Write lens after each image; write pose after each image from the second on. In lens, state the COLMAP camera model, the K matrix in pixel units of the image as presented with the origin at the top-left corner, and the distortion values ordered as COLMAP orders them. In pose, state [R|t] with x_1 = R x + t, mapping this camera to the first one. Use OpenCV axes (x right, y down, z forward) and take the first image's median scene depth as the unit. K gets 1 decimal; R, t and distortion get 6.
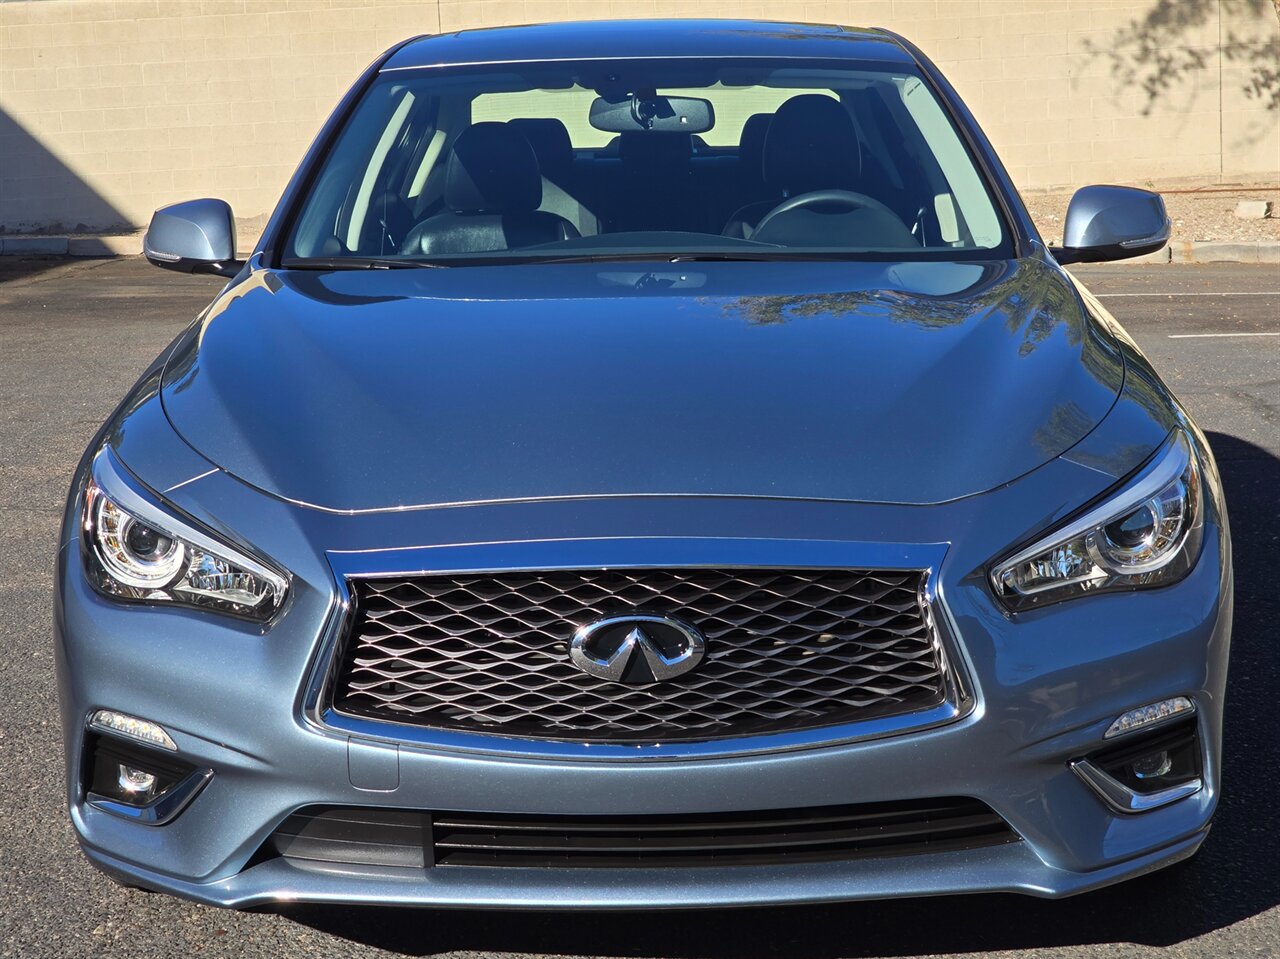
lens RADIAL K [[2551.1, 0, 645.7], [0, 2551.1, 472.2], [0, 0, 1]] dist [0.063053, 0.000000]
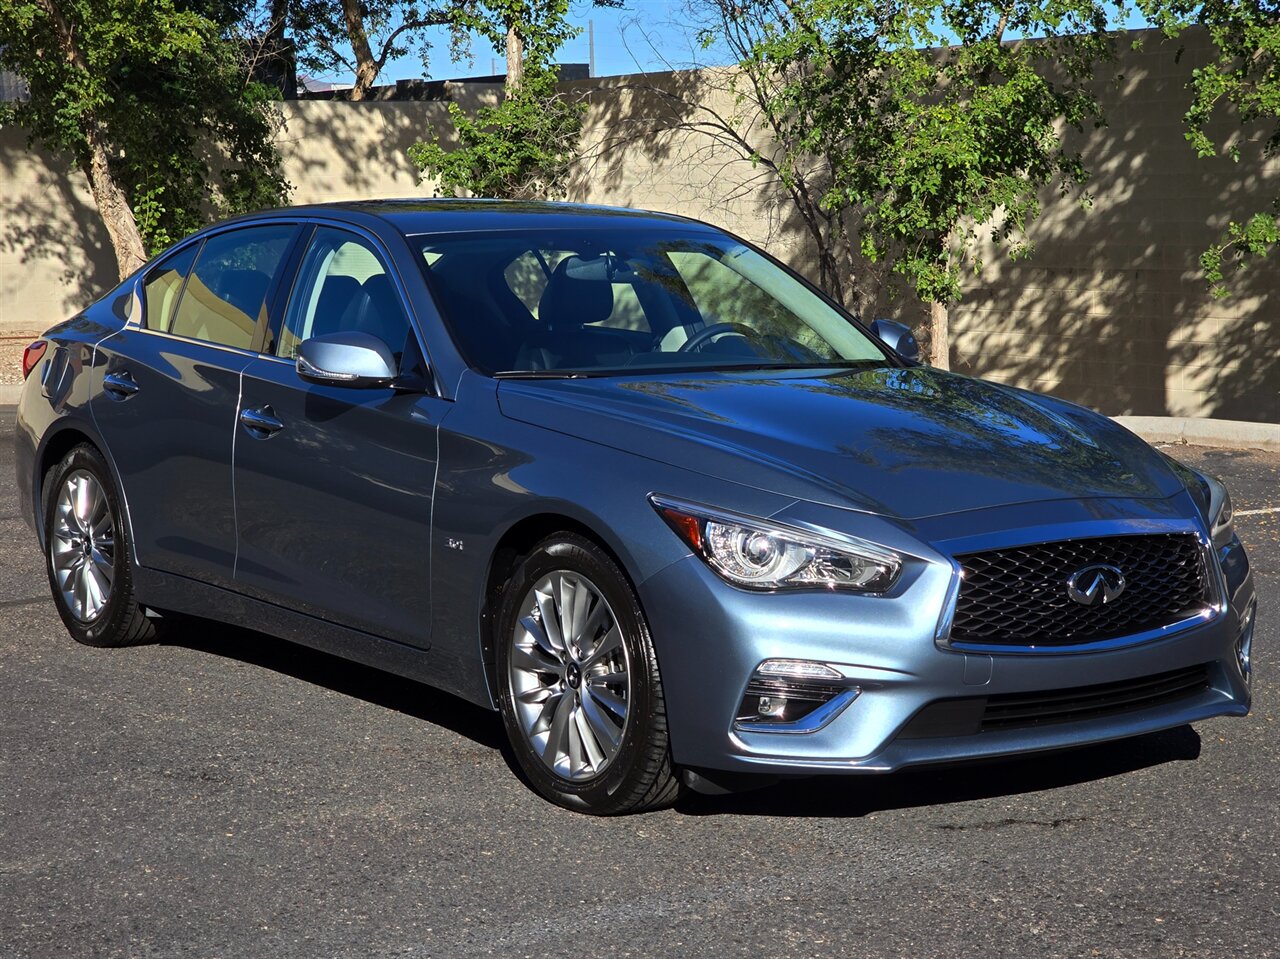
lens RADIAL K [[2551.1, 0, 631.3], [0, 2551.1, 484.4], [0, 0, 1]] dist [0.063053, 0.000000]
pose [[0.808847, -0.041713, 0.586538, -1.165419], [0.073254, 0.996858, -0.030125, 0.028899], [-0.583439, 0.067333, 0.809361, -0.183628]]
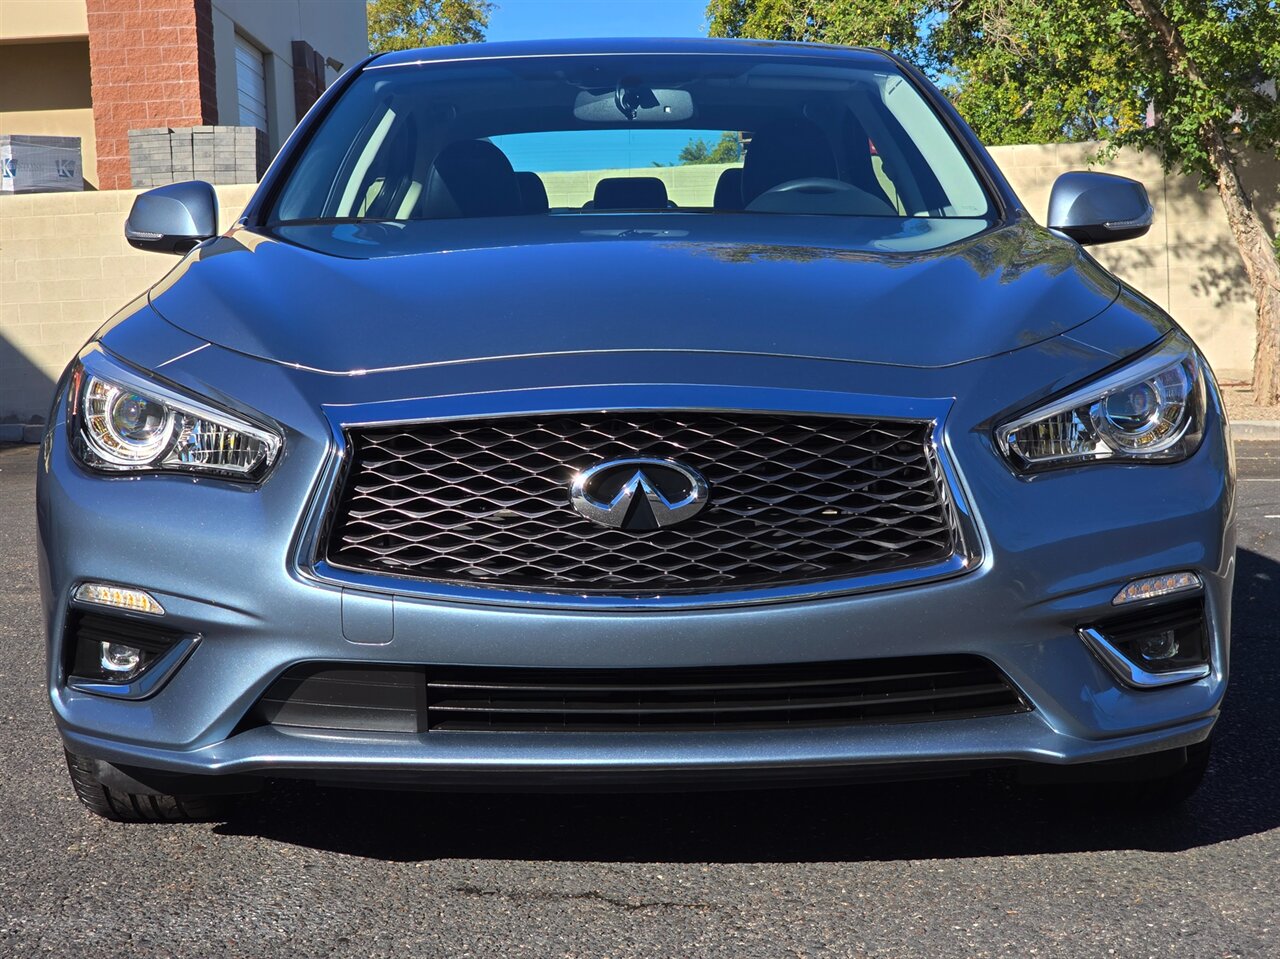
lens RADIAL K [[2551.1, 0, 634.2], [0, 2551.1, 483.5], [0, 0, 1]] dist [0.063053, 0.000000]
pose [[0.999854, 0.005033, 0.016312, -0.019896], [-0.003466, 0.995504, -0.094659, 0.147774], [-0.016715, 0.094589, 0.995376, 0.022418]]
